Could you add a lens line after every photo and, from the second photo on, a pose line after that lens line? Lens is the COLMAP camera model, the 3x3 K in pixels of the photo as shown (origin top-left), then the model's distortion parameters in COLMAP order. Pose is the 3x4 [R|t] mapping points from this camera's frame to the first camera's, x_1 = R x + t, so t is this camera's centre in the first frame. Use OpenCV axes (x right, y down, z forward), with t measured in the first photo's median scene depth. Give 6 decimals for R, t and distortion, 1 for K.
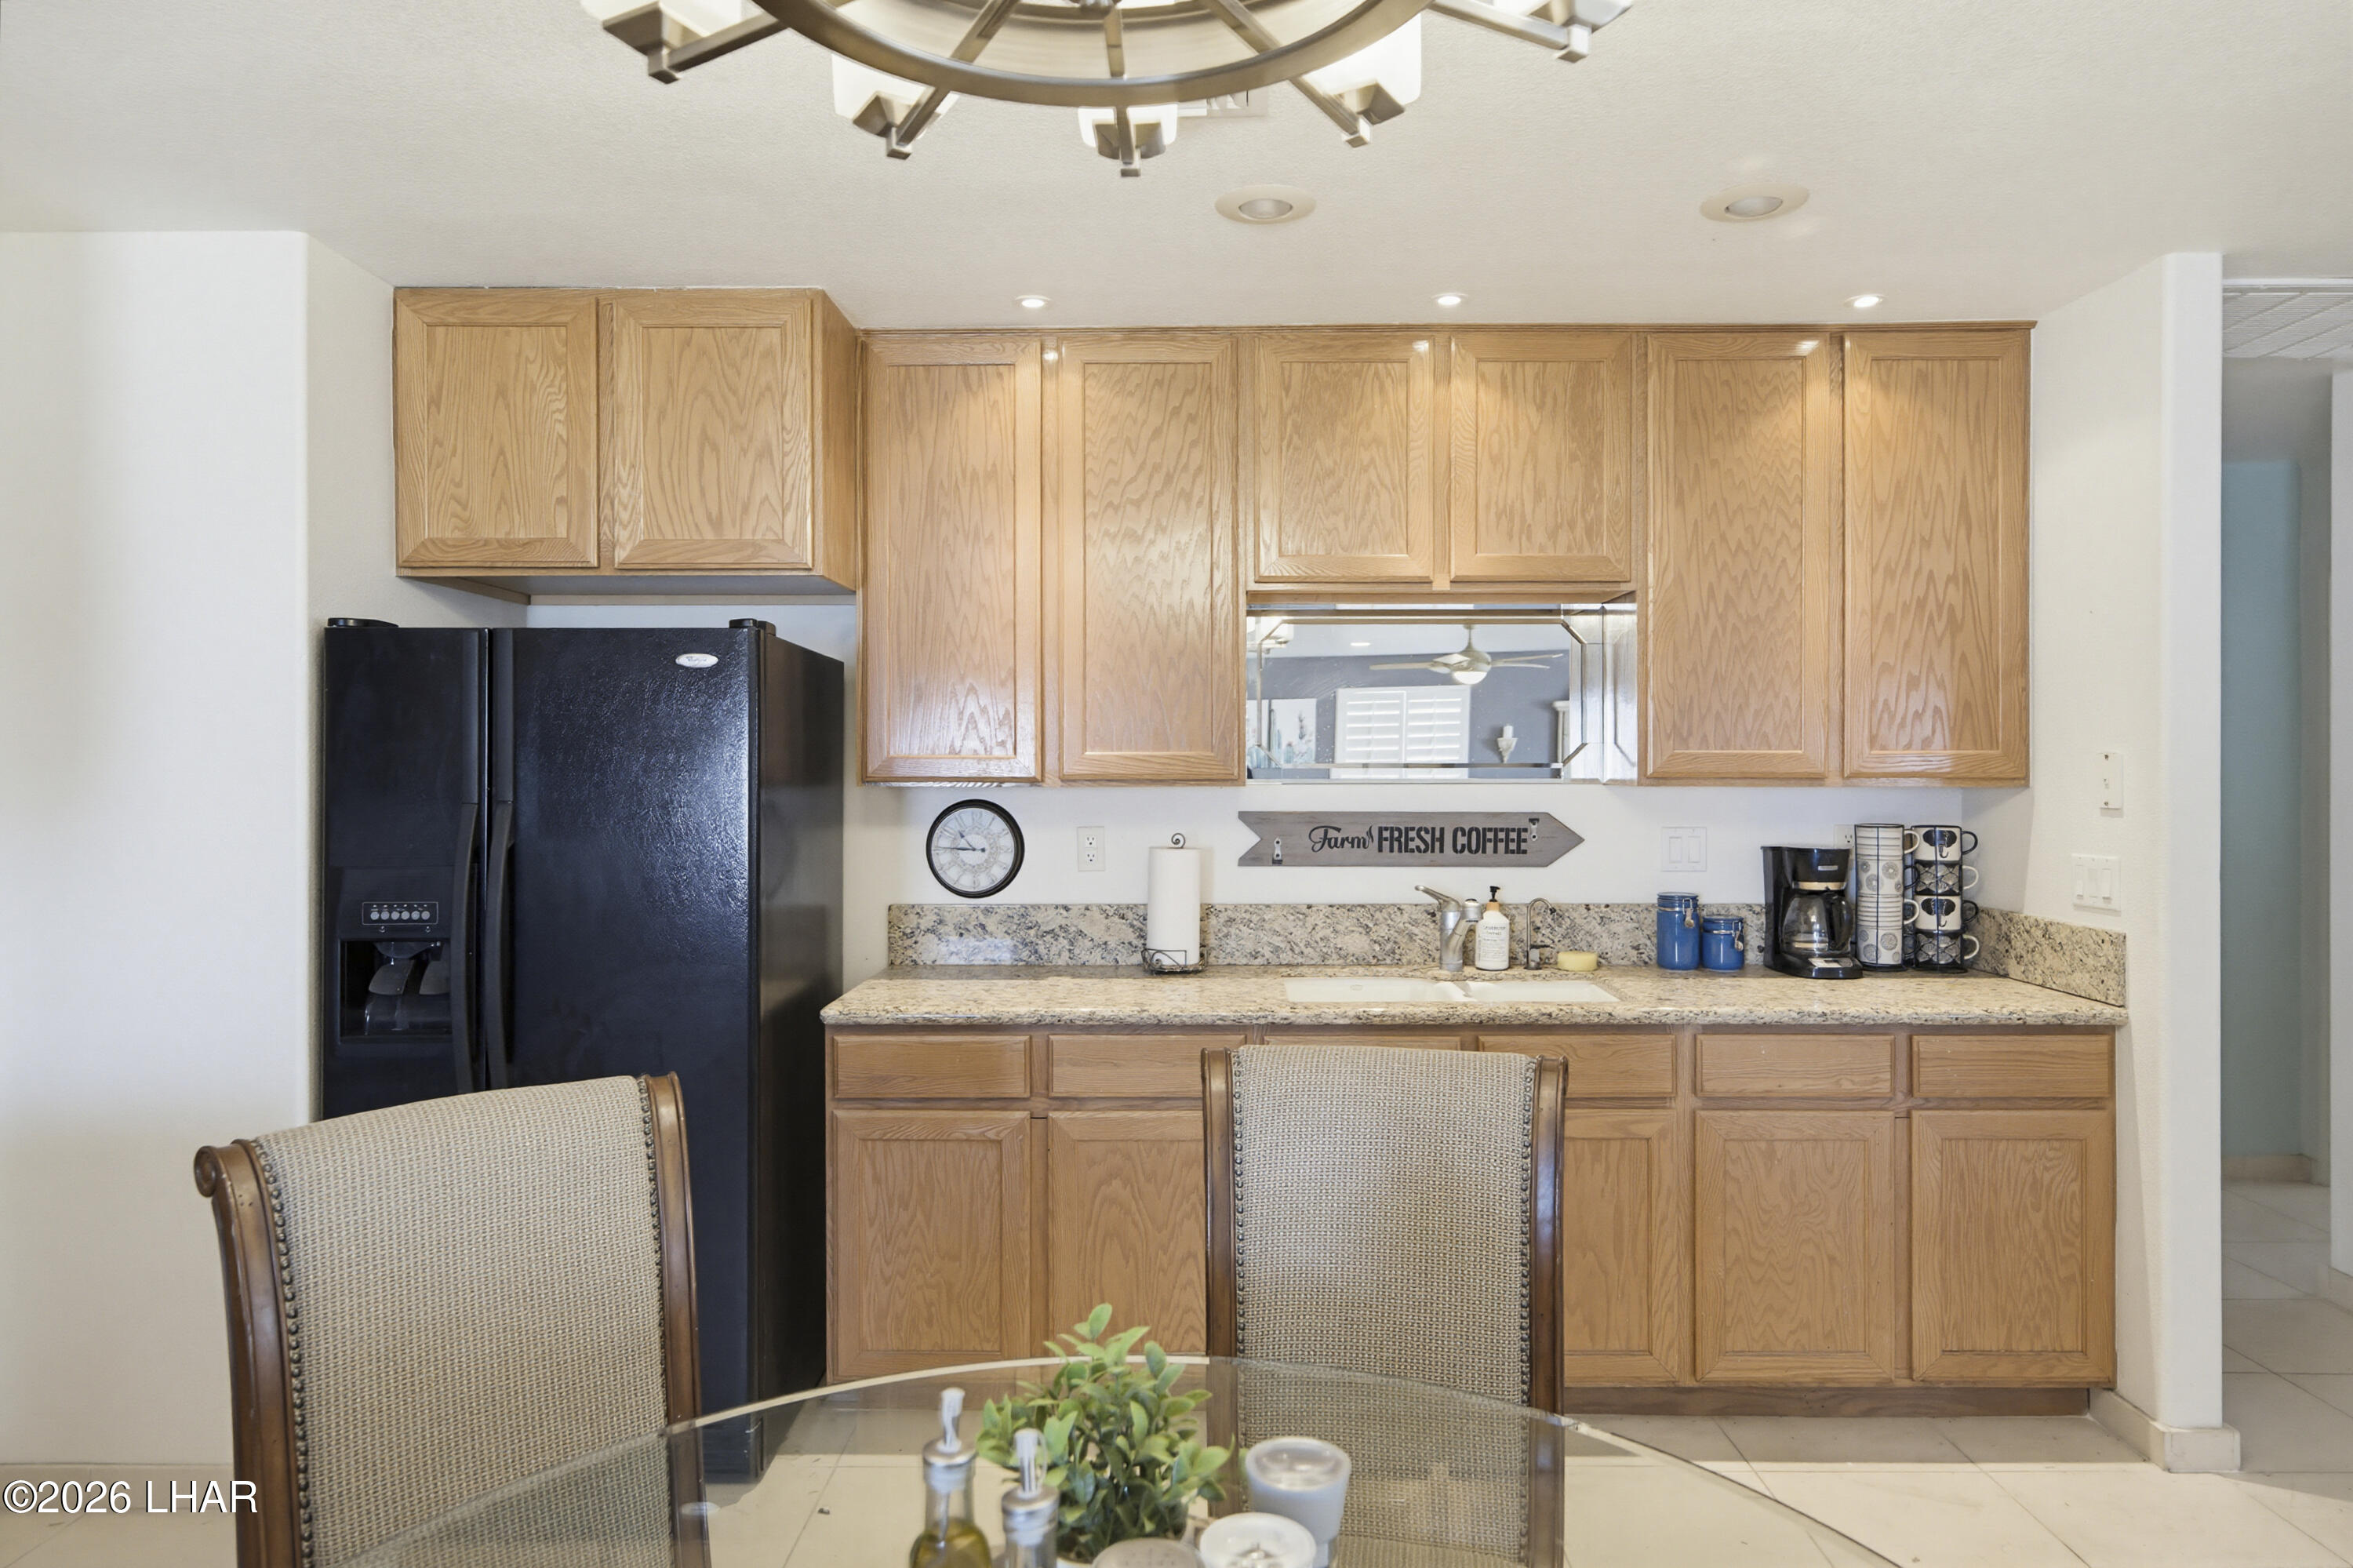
lens RADIAL K [[1397.5, 0, 1169.9], [0, 1397.5, 766.5], [0, 0, 1]] dist [-0.000635, 0.002005]
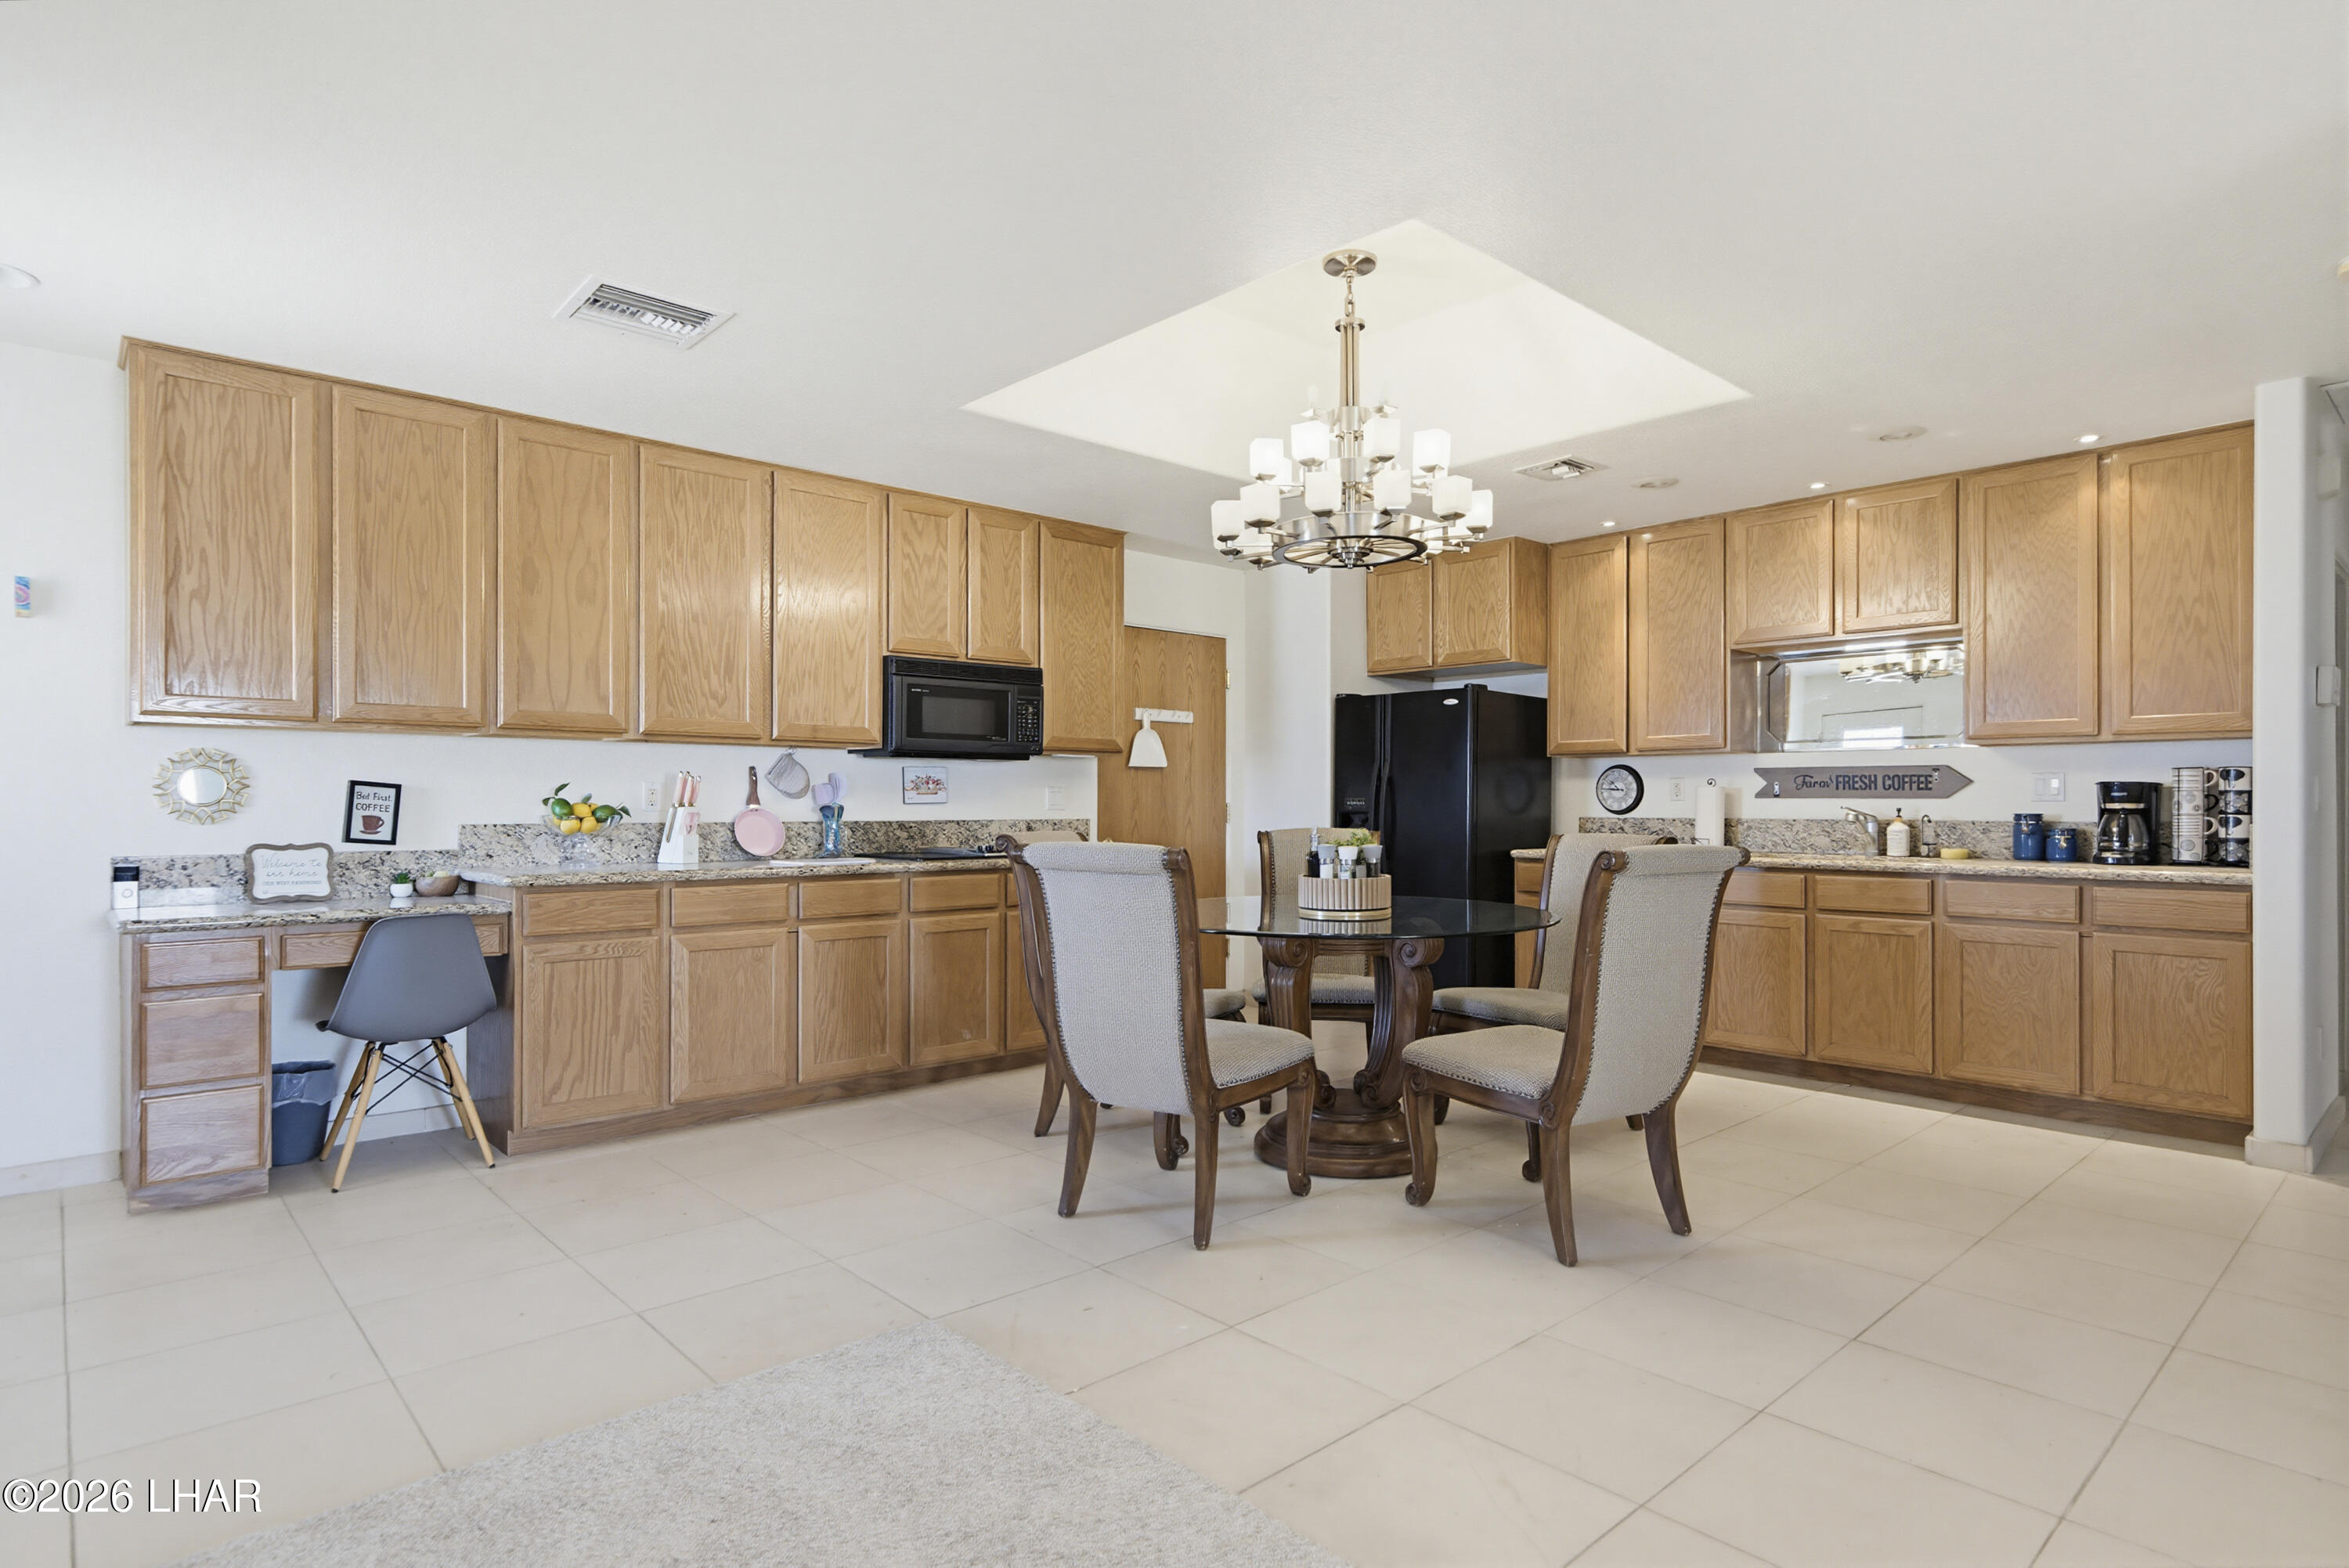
lens RADIAL K [[1235.9, 0, 1181.8], [0, 1235.9, 795.6], [0, 0, 1]] dist [0.007524, 0.000725]
pose [[0.680800, -0.002657, -0.732464, 0.788092], [-0.004951, 0.999954, -0.008229, 0.092839], [0.732452, 0.009229, 0.680756, -0.706072]]
